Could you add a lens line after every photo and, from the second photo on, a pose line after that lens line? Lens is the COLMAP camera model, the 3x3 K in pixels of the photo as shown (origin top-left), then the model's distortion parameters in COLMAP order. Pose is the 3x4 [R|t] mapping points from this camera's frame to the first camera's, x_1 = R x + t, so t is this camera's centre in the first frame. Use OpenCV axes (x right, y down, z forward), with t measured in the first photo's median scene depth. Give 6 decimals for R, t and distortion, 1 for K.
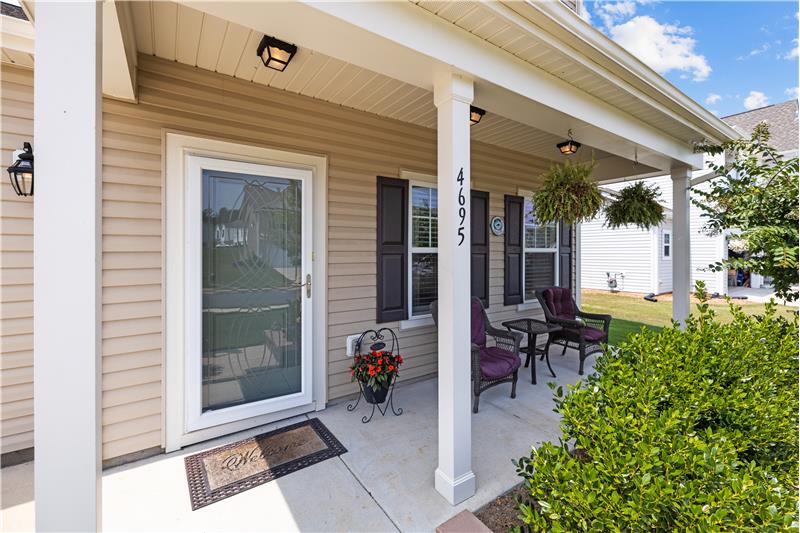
lens RADIAL K [[338.1, 0, 401.4], [0, 338.1, 260.5], [0, 0, 1]] dist [-0.000258, -0.000047]
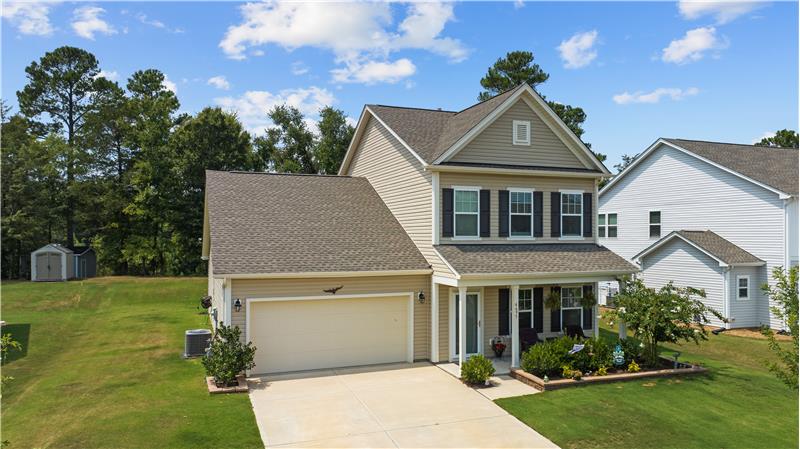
lens RADIAL K [[564.8, 0, 399.8], [0, 564.8, 227.1], [0, 0, 1]] dist [-0.022188, 0.012575]
pose [[0.964950, 0.004269, -0.262398, 0.458327], [-0.010759, 0.999671, -0.023301, -0.776374], [0.262212, 0.025307, 0.964678, -4.859012]]
